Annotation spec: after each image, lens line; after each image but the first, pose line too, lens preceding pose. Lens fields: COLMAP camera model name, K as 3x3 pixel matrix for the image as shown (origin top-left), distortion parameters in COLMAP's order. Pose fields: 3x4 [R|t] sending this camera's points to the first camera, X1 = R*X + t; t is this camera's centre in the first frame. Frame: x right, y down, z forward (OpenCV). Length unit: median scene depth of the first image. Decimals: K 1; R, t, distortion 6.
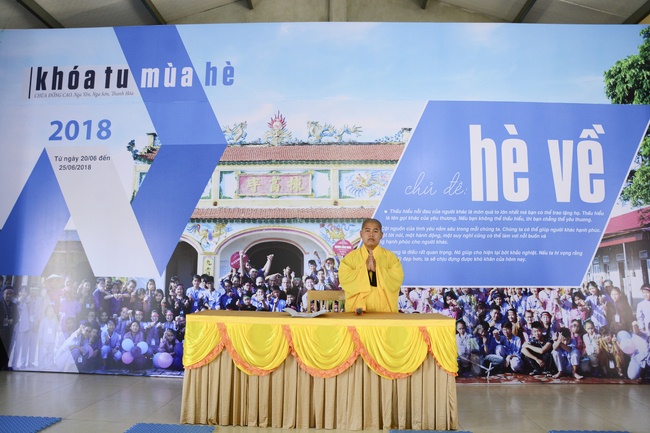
lens RADIAL K [[525.3, 0, 325.4], [0, 525.3, 211.4], [0, 0, 1]] dist [-0.073329, 0.000210]
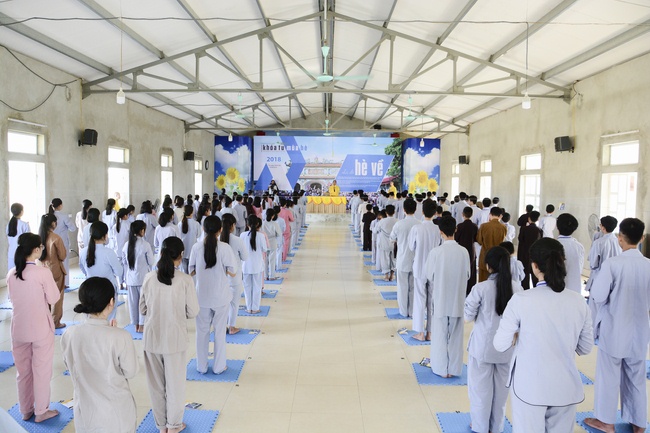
lens RADIAL K [[525.3, 0, 324.8], [0, 525.3, 215.2], [0, 0, 1]] dist [-0.073329, 0.000210]
pose [[0.999684, 0.000223, 0.025153, -0.141239], [-0.004642, 0.984418, 0.175785, -0.536891], [-0.024721, -0.175846, 0.984107, -4.108615]]
